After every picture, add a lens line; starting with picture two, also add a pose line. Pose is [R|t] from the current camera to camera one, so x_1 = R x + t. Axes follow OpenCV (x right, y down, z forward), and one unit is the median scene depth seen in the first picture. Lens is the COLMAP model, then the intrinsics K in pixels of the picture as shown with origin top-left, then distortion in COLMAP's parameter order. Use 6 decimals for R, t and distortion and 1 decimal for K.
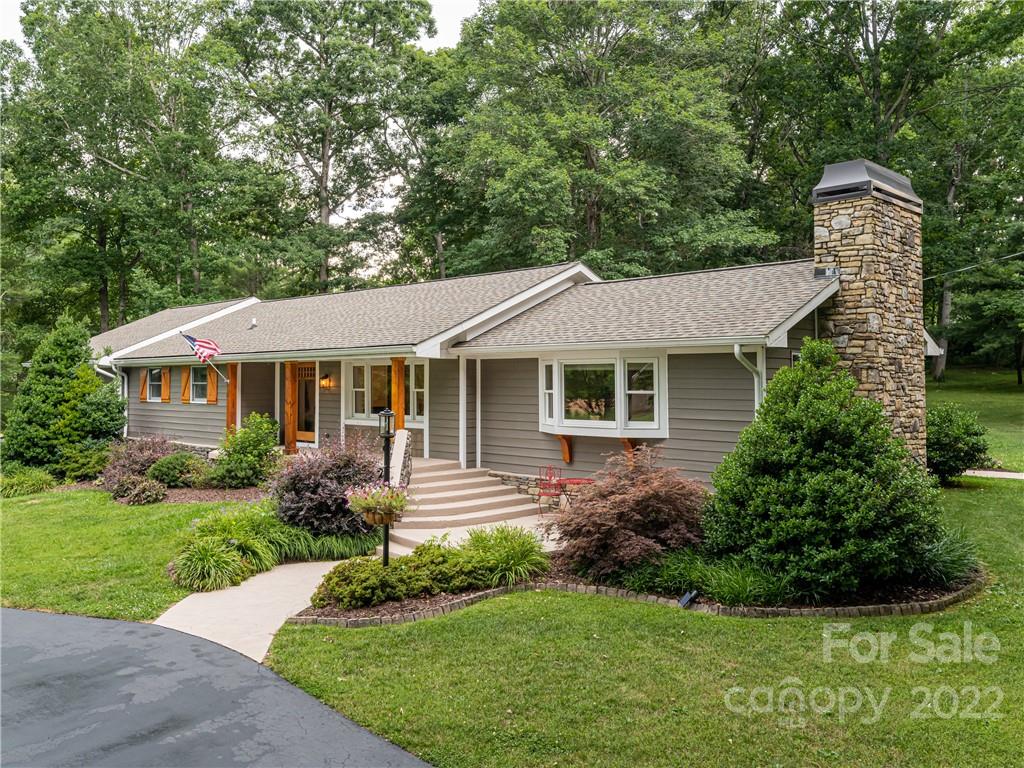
lens RADIAL K [[807.3, 0, 426.0], [0, 807.3, 346.3], [0, 0, 1]] dist [0.000190, 0.002056]
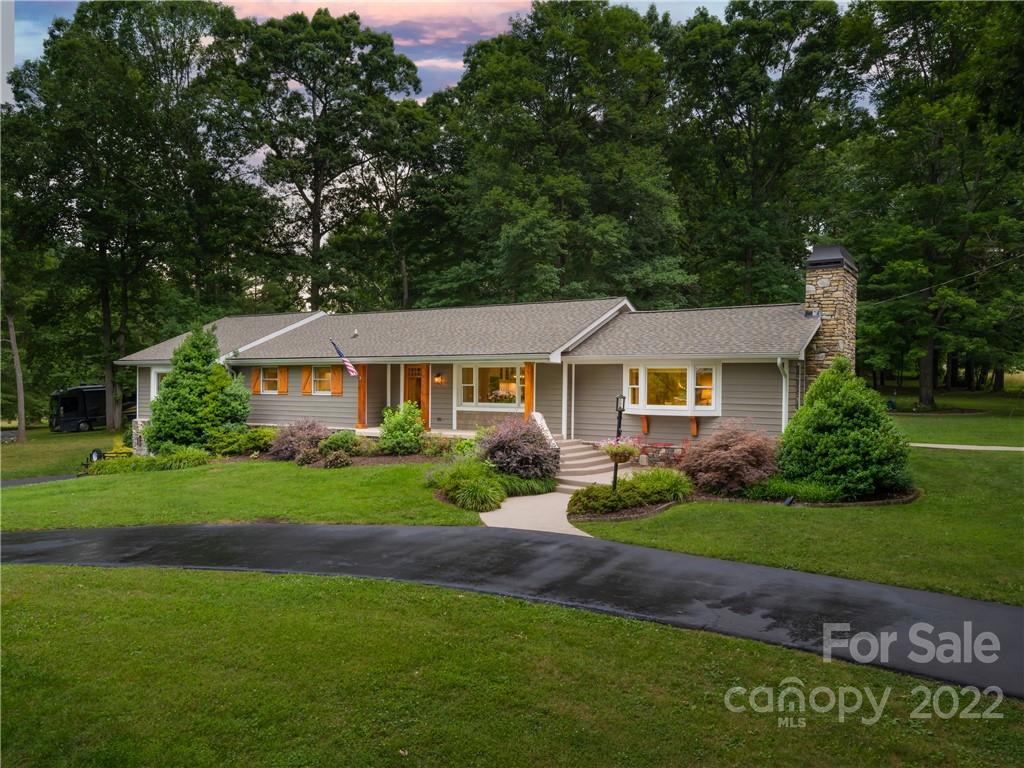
lens RADIAL K [[707.2, 0, 475.1], [0, 707.2, 396.9], [0, 0, 1]] dist [-0.001064, -0.000424]
pose [[0.976825, 0.005489, 0.213968, -0.333474], [-0.018807, 0.998006, 0.060256, 0.001325], [-0.213210, -0.062884, 0.974980, -0.174202]]
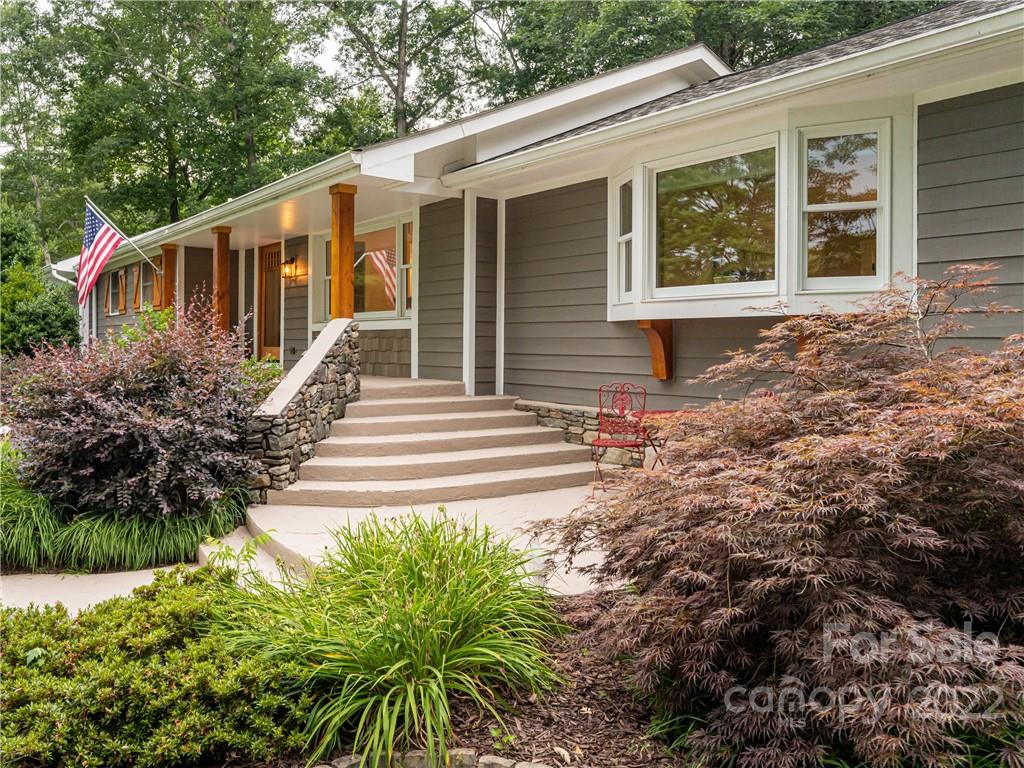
lens RADIAL K [[790.6, 0, 393.2], [0, 790.6, 342.7], [0, 0, 1]] dist [-0.007726, 0.005903]
pose [[0.981865, 0.004599, -0.189527, 0.084487], [0.004501, 0.998858, 0.047555, 0.077944], [0.189529, -0.047546, 0.980723, 0.401990]]
